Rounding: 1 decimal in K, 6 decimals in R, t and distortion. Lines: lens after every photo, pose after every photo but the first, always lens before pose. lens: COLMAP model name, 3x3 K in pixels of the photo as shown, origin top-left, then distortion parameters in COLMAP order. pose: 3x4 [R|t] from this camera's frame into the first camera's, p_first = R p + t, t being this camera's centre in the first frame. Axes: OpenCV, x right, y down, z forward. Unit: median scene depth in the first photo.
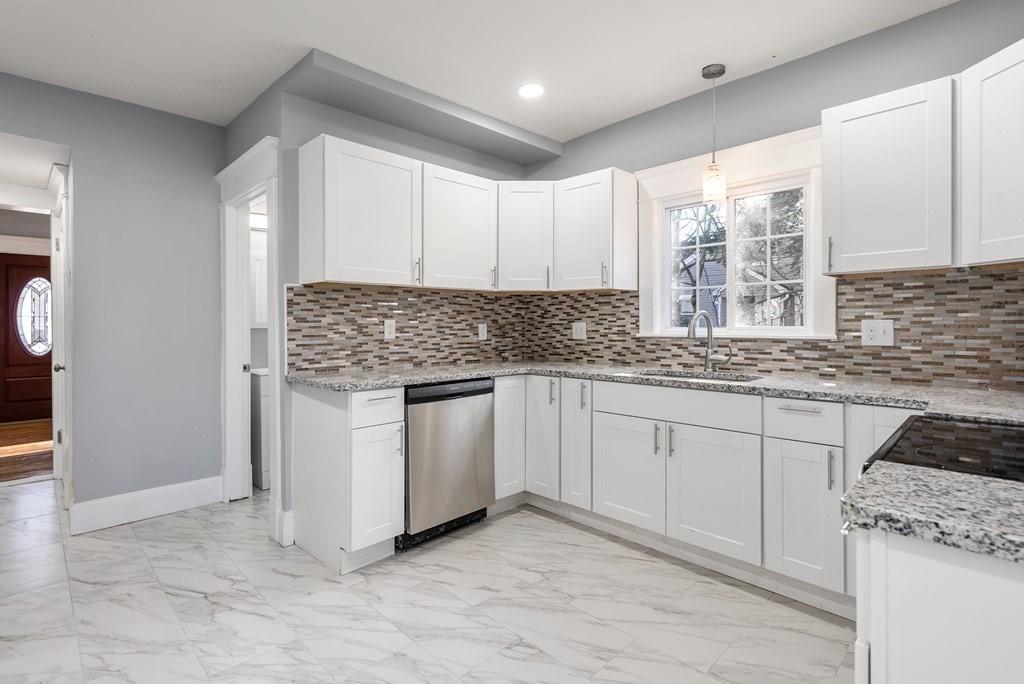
lens RADIAL K [[486.4, 0, 513.5], [0, 486.4, 326.0], [0, 0, 1]] dist [-0.003770, 0.002203]
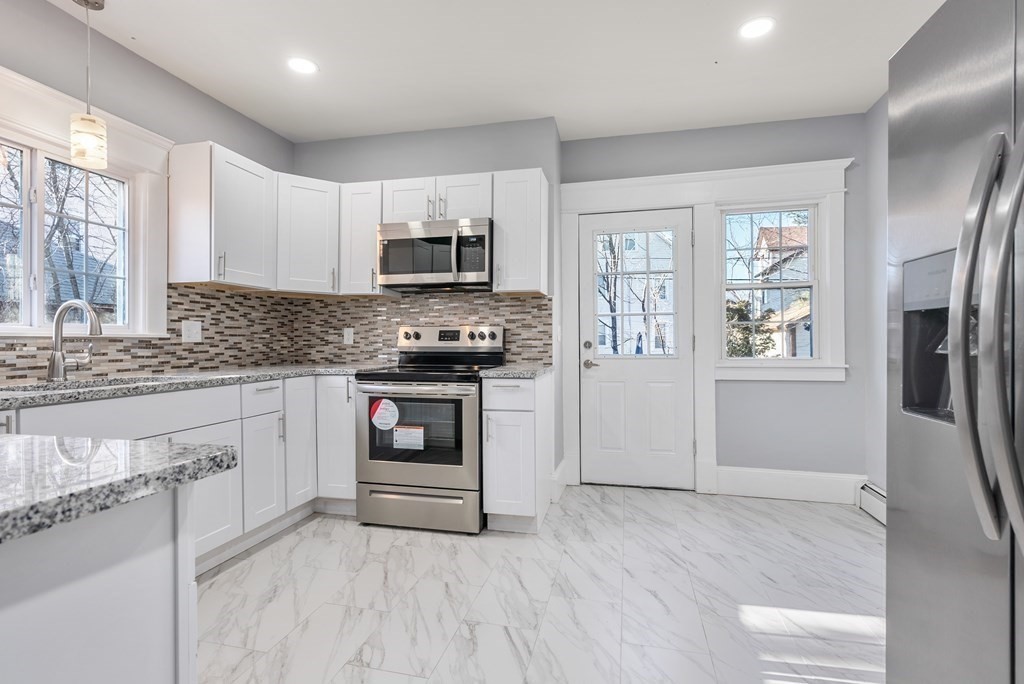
lens RADIAL K [[486.4, 0, 507.3], [0, 486.4, 343.0], [0, 0, 1]] dist [-0.003770, 0.002203]
pose [[-0.518925, 0.001313, 0.854819, -0.635736], [0.007227, 0.999970, 0.002852, 0.039757], [-0.854789, 0.007657, -0.518919, 0.855190]]
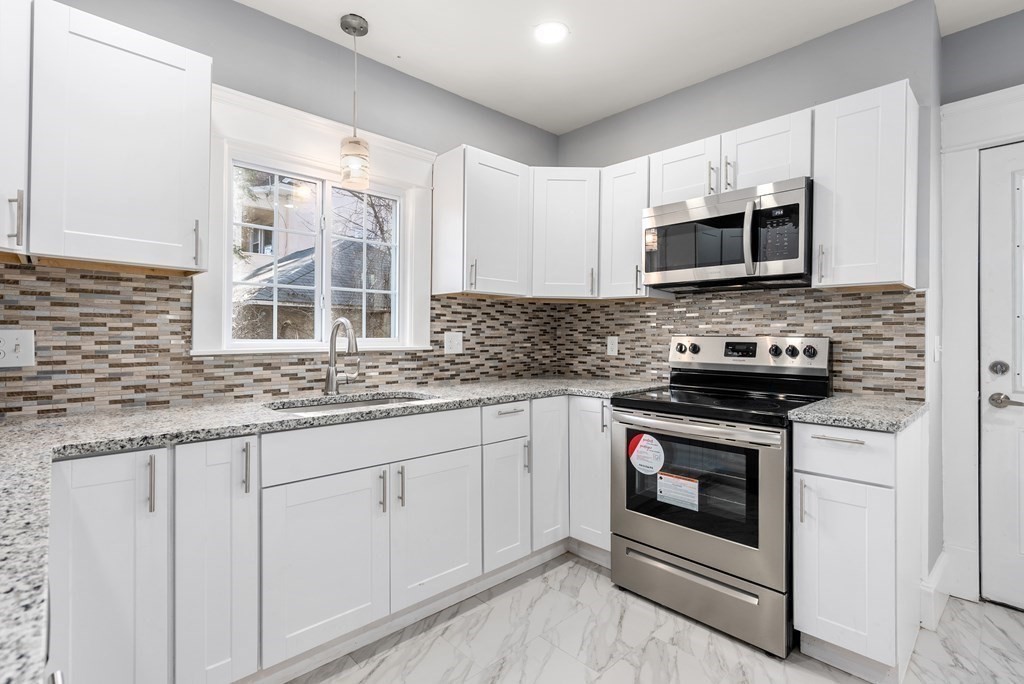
lens RADIAL K [[486.4, 0, 511.1], [0, 486.4, 336.2], [0, 0, 1]] dist [-0.003770, 0.002203]
pose [[0.027362, 0.002543, 0.999622, -0.408554], [0.000138, 0.999997, -0.002548, -0.000004], [-0.999626, 0.000207, 0.027362, 0.736965]]
